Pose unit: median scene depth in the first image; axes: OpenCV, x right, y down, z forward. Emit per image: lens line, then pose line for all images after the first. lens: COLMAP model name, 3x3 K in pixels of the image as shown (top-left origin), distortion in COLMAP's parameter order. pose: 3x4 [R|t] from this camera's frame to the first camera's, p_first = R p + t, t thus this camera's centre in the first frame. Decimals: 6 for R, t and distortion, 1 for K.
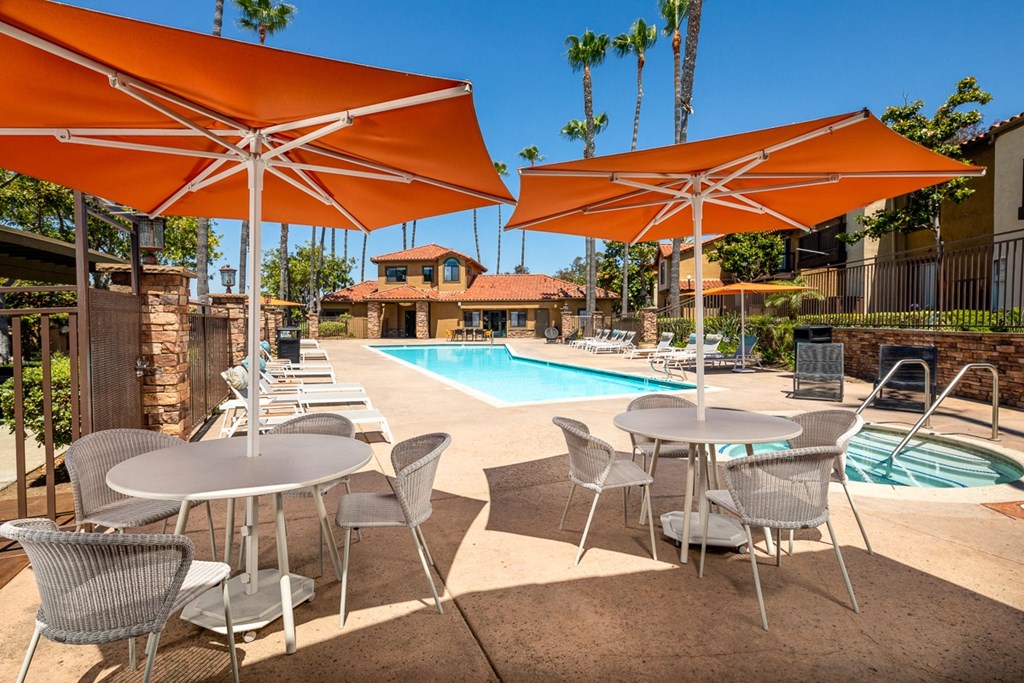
lens RADIAL K [[494.1, 0, 512.0], [0, 494.1, 341.5], [0, 0, 1]] dist [0.000447, 0.000011]
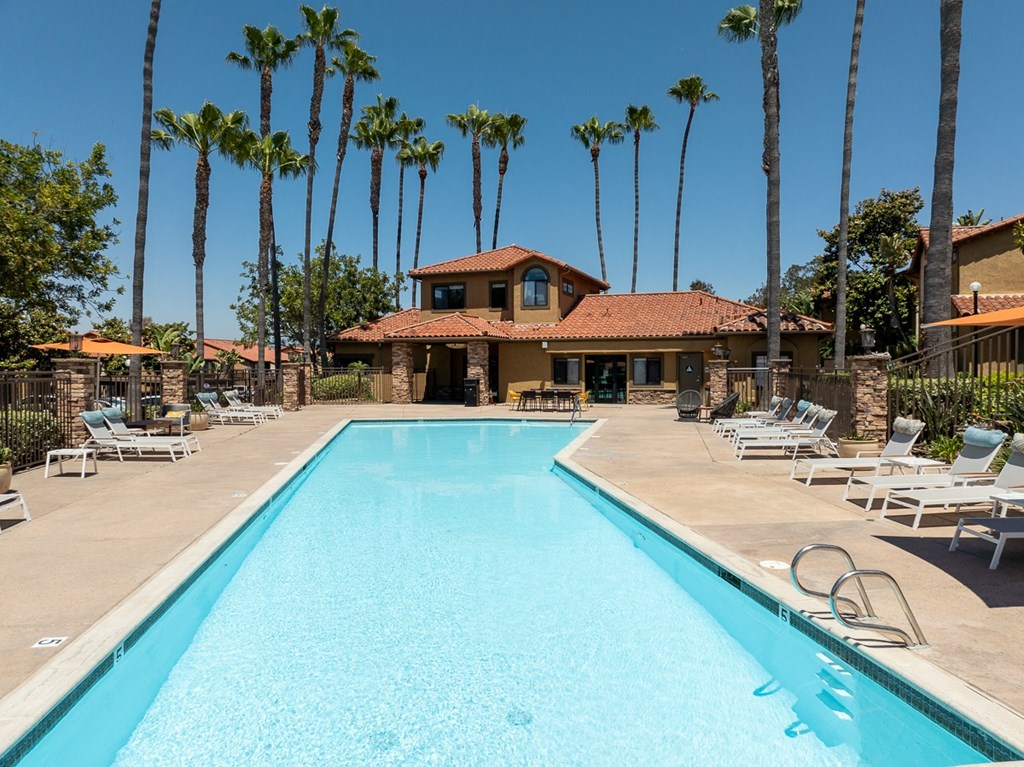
lens RADIAL K [[767.1, 0, 512.0], [0, 767.1, 383.5], [0, 0, 1]] dist [-0.012986, -0.002866]
pose [[0.977329, 0.002593, -0.211711, 0.045133], [-0.007473, 0.999724, -0.022257, -0.010618], [0.211595, 0.023335, 0.977079, 0.111247]]
